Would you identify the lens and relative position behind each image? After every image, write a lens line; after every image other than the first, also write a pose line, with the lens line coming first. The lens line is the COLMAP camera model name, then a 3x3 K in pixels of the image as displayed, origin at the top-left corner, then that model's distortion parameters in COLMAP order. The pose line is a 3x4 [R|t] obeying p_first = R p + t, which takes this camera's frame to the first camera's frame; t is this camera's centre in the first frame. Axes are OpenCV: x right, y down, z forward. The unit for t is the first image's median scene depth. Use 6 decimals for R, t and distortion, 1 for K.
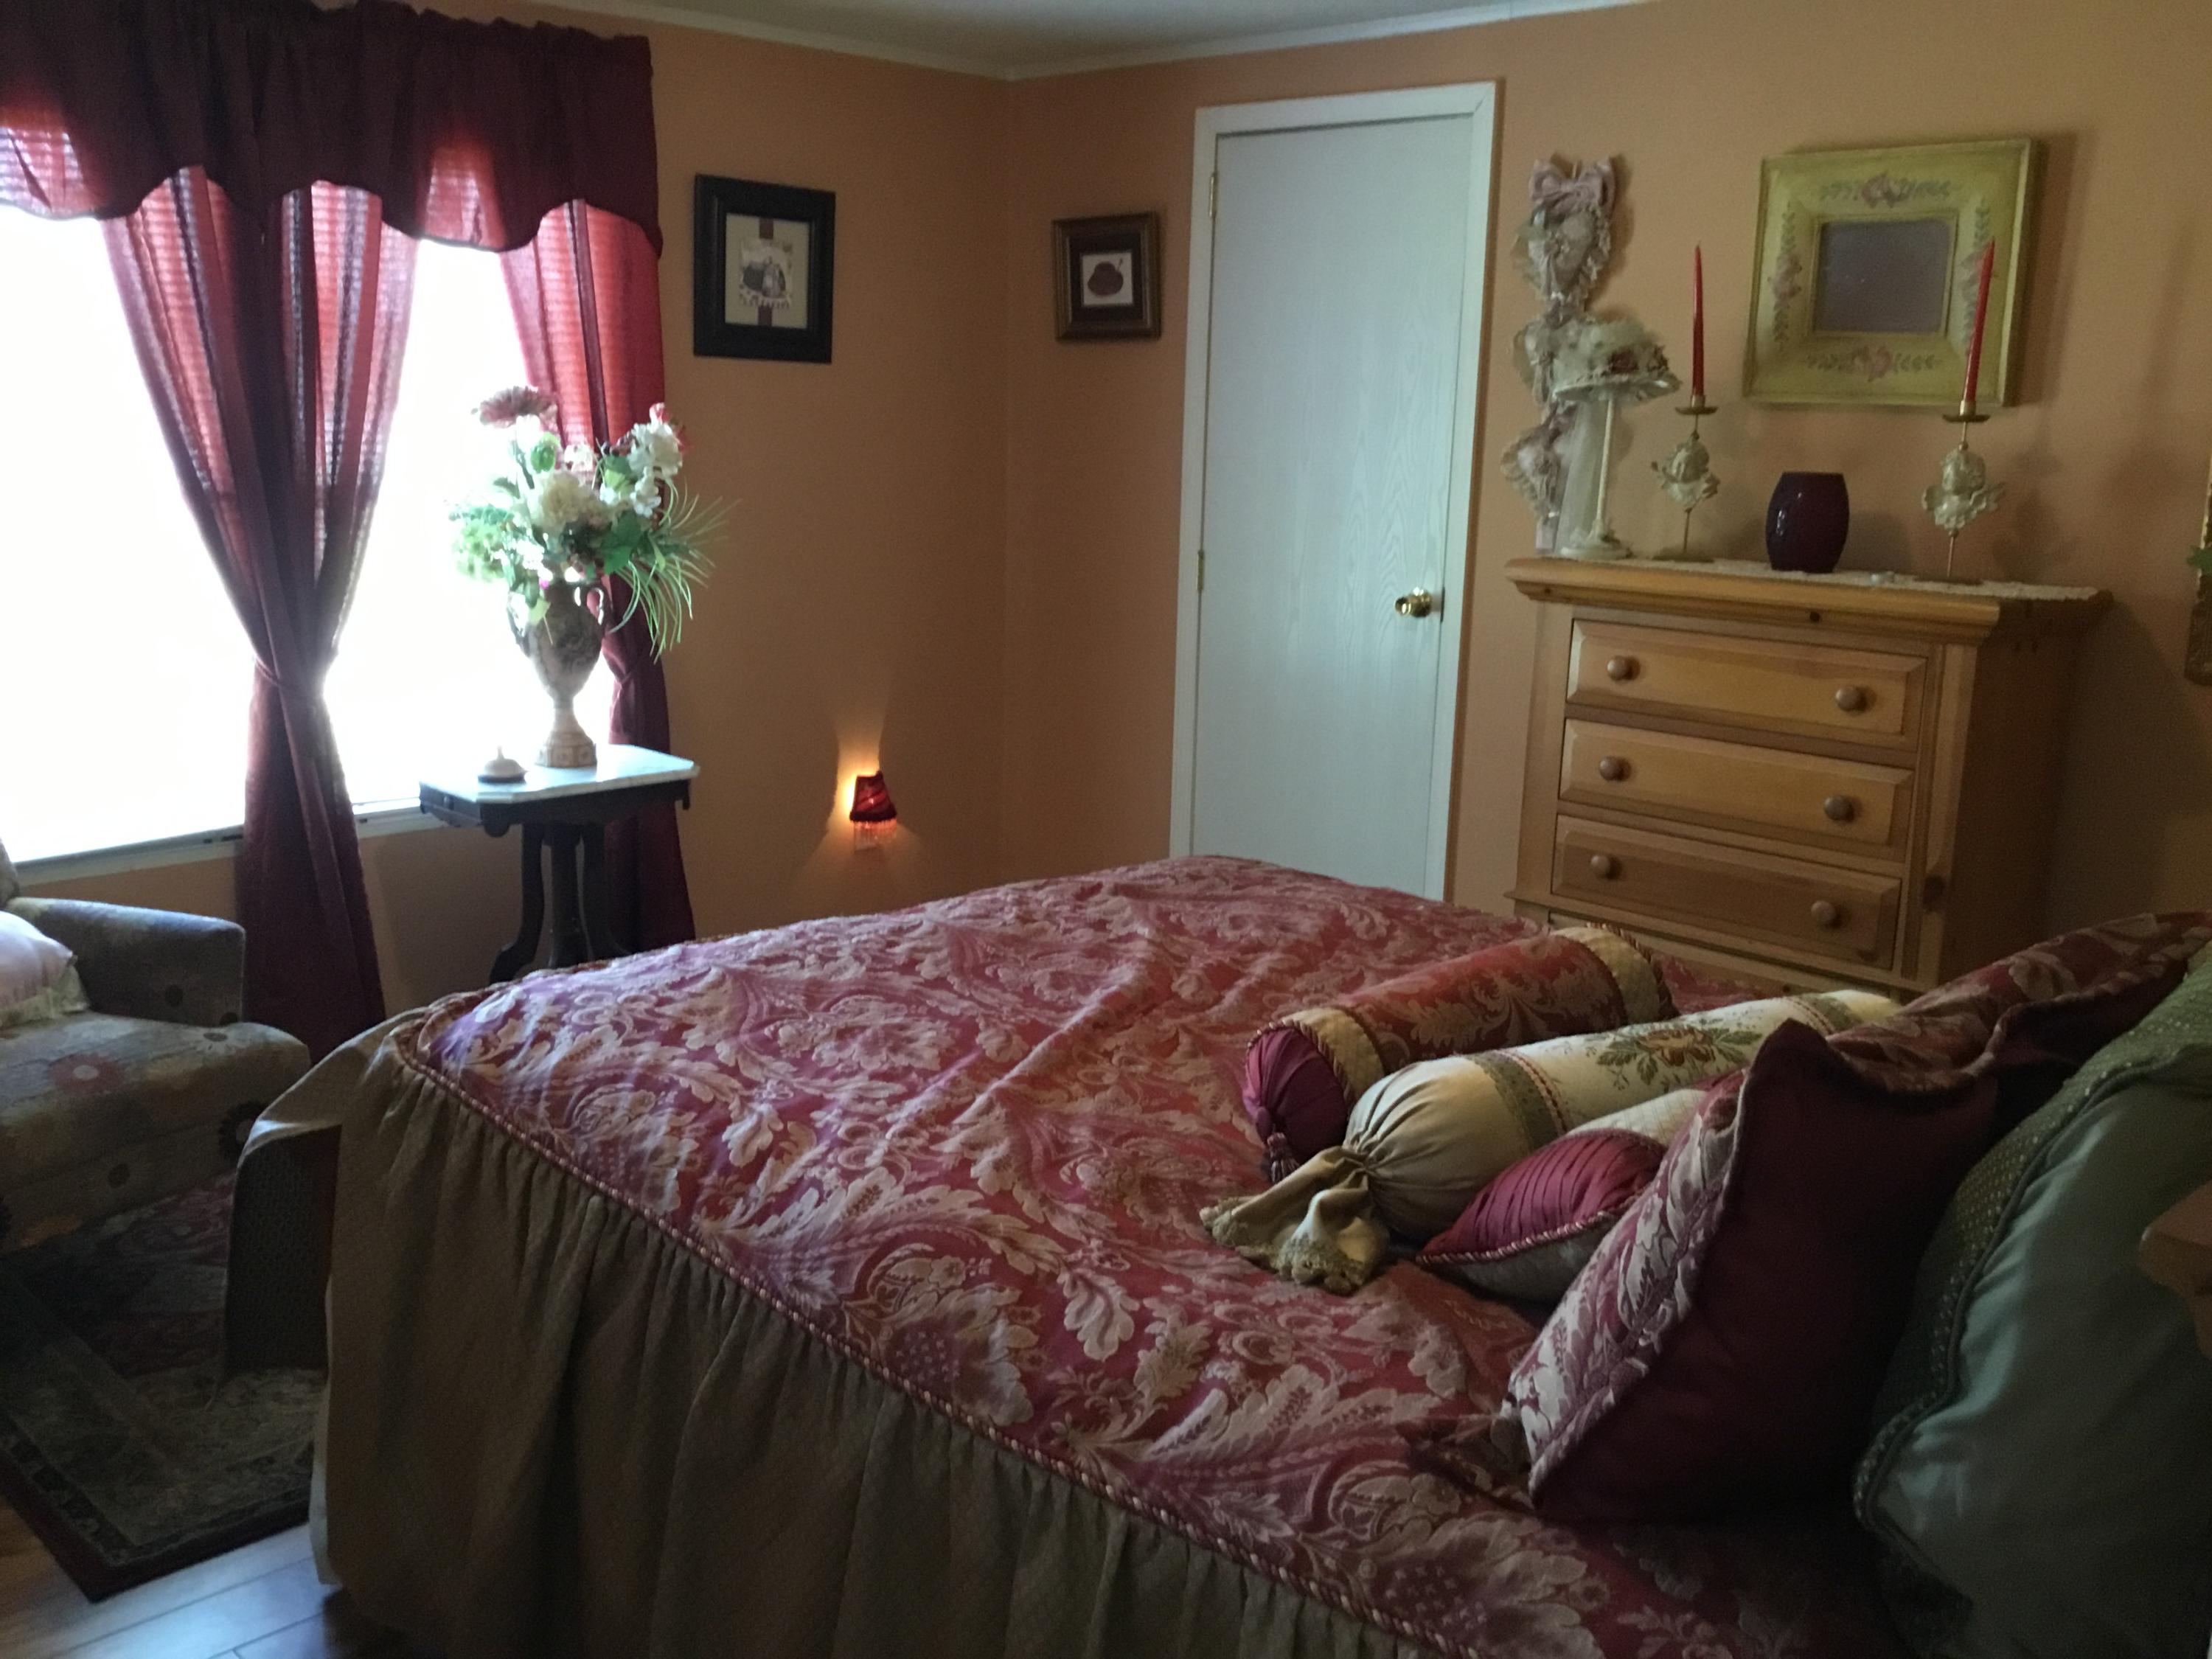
lens RADIAL K [[2016.2, 0, 1105.3], [0, 2016.2, 828.8], [0, 0, 1]] dist [0.033147, 0.000000]
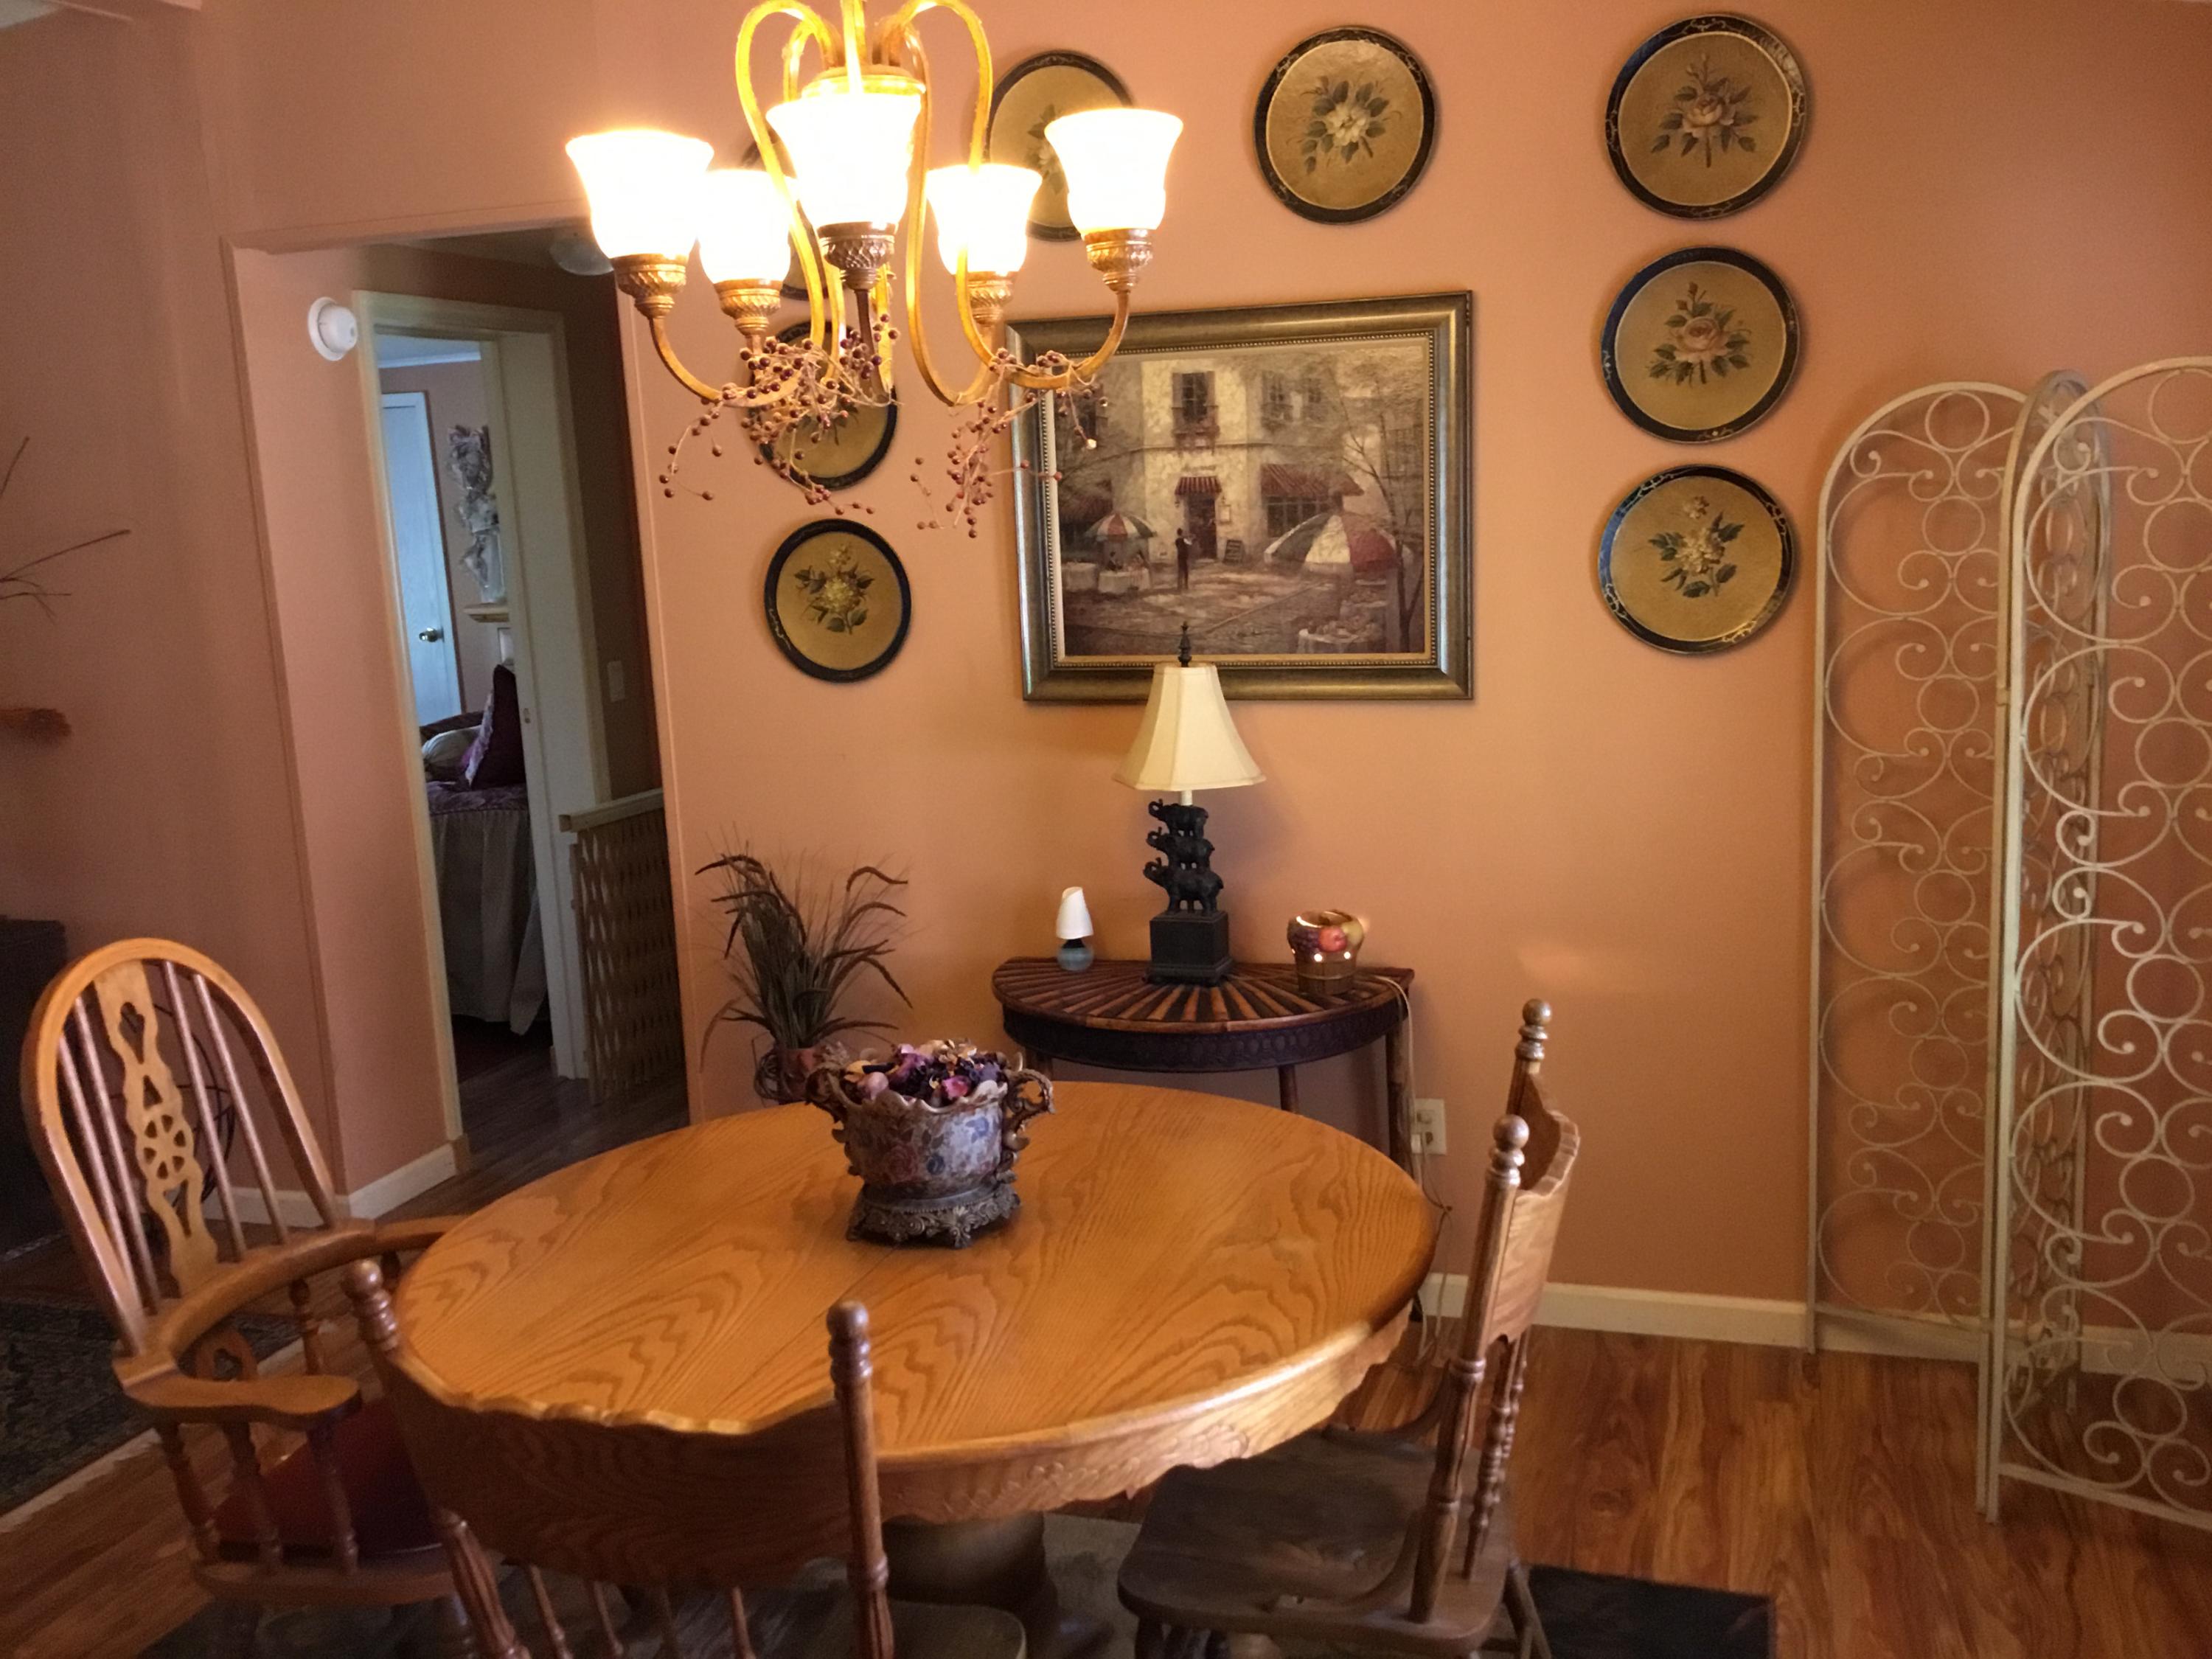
lens RADIAL K [[1982.9, 0, 1106.0], [0, 1982.9, 825.9], [0, 0, 1]] dist [0.058176, 0.003503]
pose [[0.890529, -0.152236, 0.428698, -0.149386], [0.172511, 0.984970, -0.008579, 0.238717], [-0.420949, 0.081595, 0.903407, -1.234089]]
